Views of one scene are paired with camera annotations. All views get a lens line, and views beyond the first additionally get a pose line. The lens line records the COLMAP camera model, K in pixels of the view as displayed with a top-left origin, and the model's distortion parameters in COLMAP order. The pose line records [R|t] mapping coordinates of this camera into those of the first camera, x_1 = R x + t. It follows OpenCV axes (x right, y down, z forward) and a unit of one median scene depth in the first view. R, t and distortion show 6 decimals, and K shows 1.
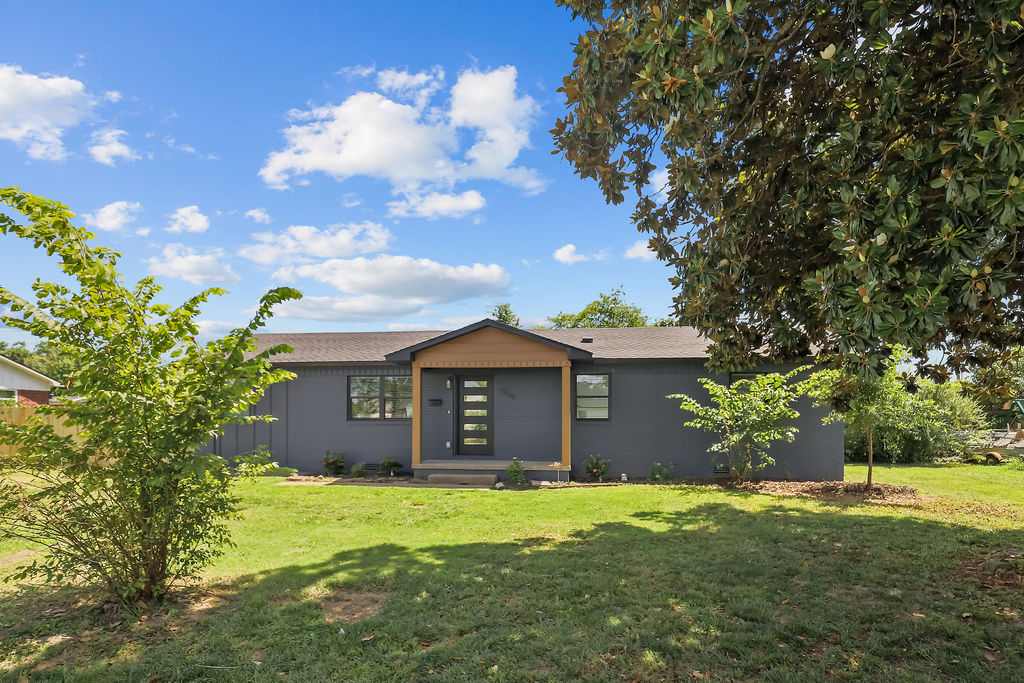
lens RADIAL K [[533.8, 0, 512.7], [0, 533.8, 387.1], [0, 0, 1]] dist [-0.030619, -0.000023]
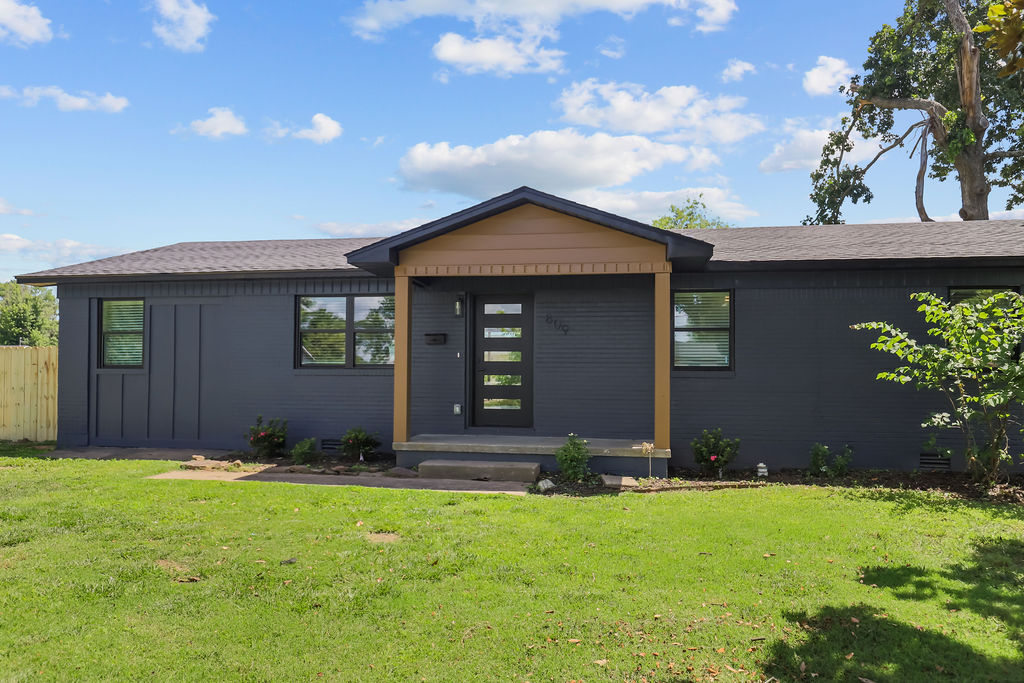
lens RADIAL K [[618.3, 0, 512.0], [0, 618.3, 341.5], [0, 0, 1]] dist [0.003665, -0.000159]
pose [[0.998466, 0.004016, -0.055217, -0.022773], [-0.003979, 0.999992, 0.000782, 0.033850], [0.055220, -0.000561, 0.998474, 0.336222]]
